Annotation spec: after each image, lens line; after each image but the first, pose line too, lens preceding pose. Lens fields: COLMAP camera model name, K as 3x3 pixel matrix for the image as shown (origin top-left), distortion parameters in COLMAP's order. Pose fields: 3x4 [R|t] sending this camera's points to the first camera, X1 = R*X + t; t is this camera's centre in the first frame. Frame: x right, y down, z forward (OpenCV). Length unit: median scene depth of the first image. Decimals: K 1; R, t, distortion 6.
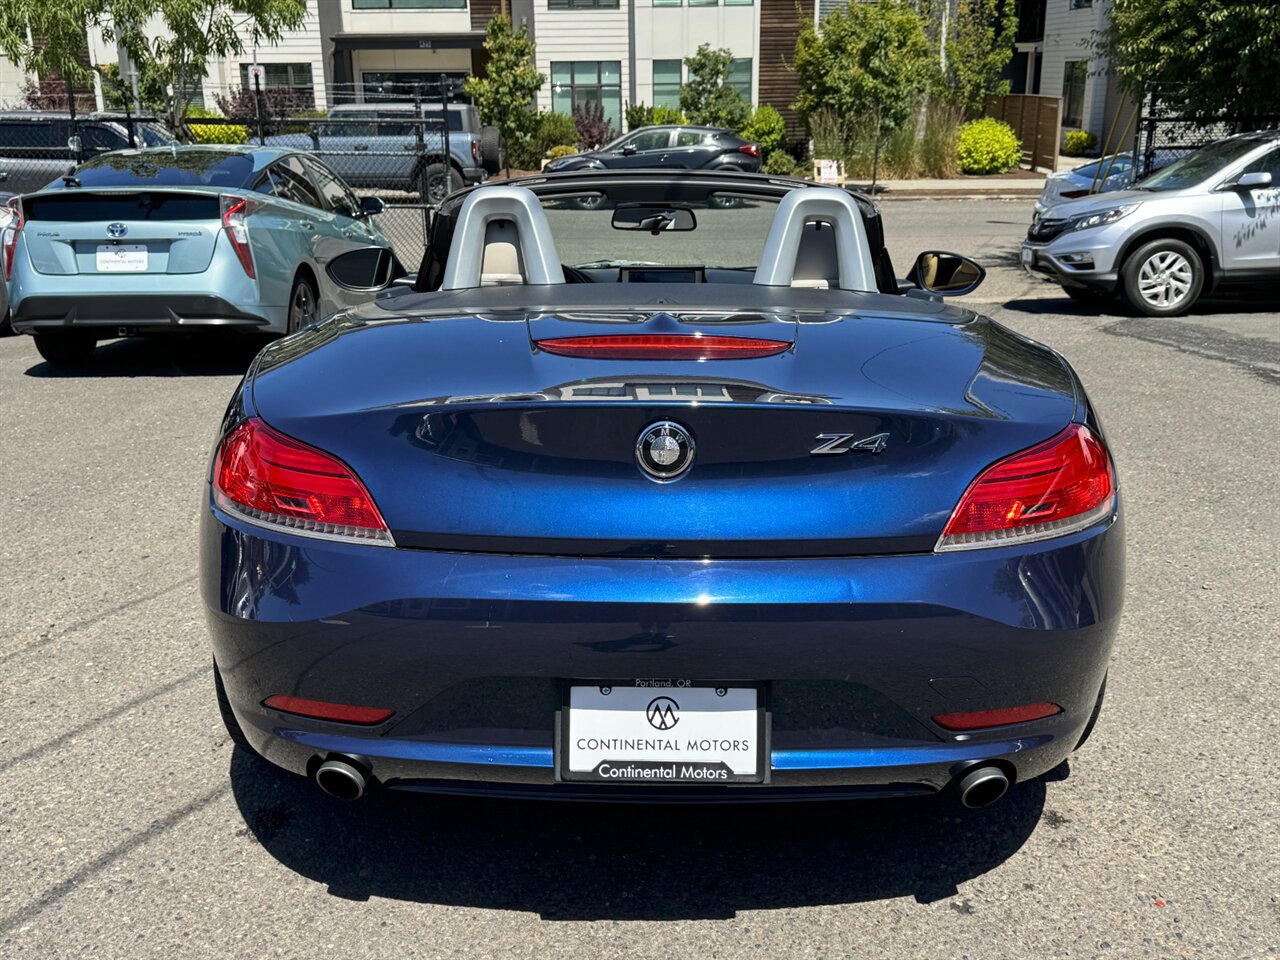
lens RADIAL K [[1253.3, 0, 636.6], [0, 1253.3, 507.5], [0, 0, 1]] dist [0.081107, -0.178463]
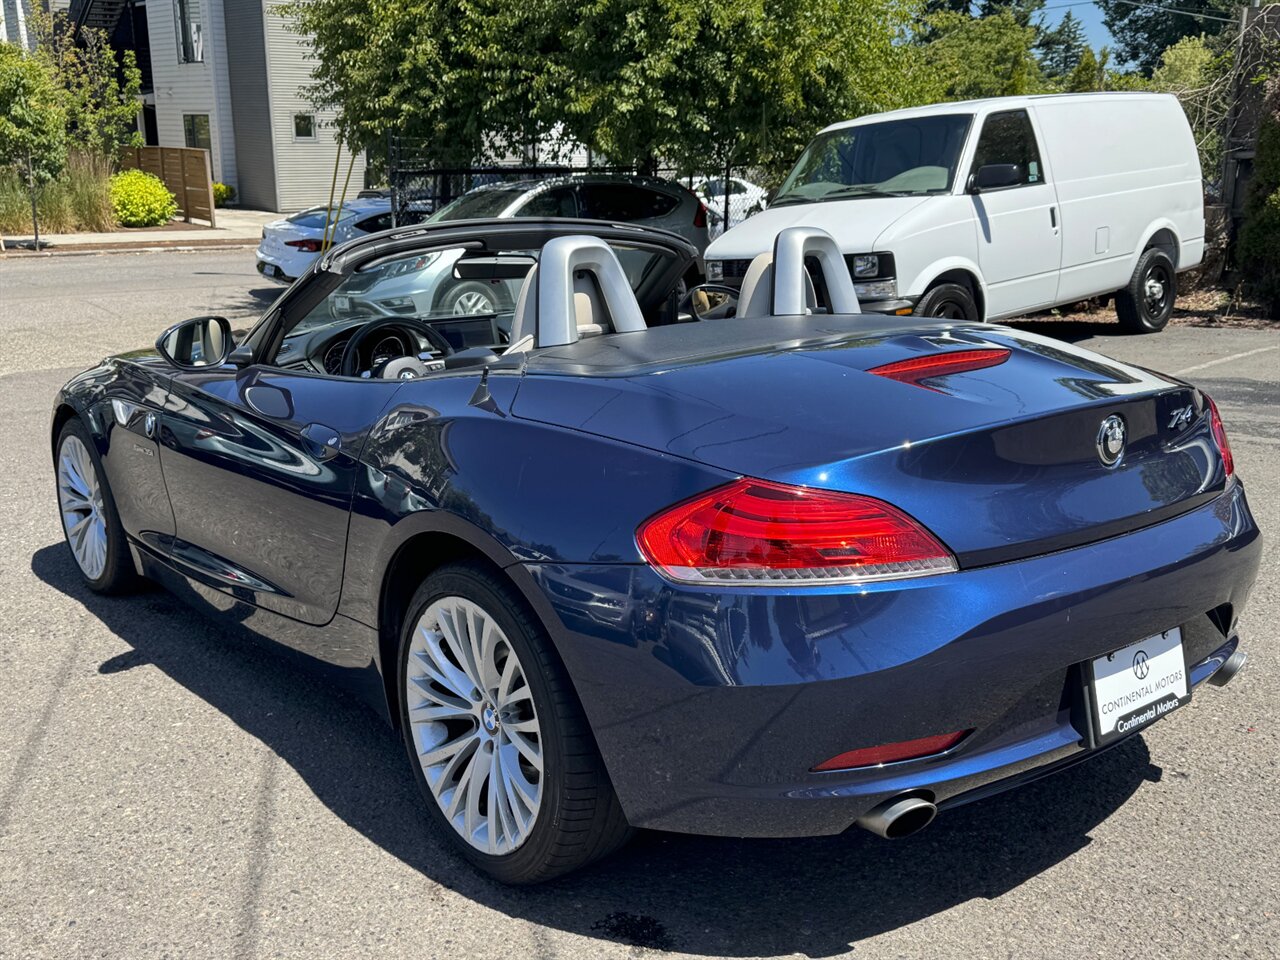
lens RADIAL K [[1255.4, 0, 635.2], [0, 1255.4, 500.8], [0, 0, 1]] dist [0.073605, -0.146255]
pose [[0.786710, -0.154639, 0.597641, -0.103821], [0.180532, 0.983425, 0.016815, -0.009978], [-0.590335, 0.094664, 0.801588, 0.034595]]
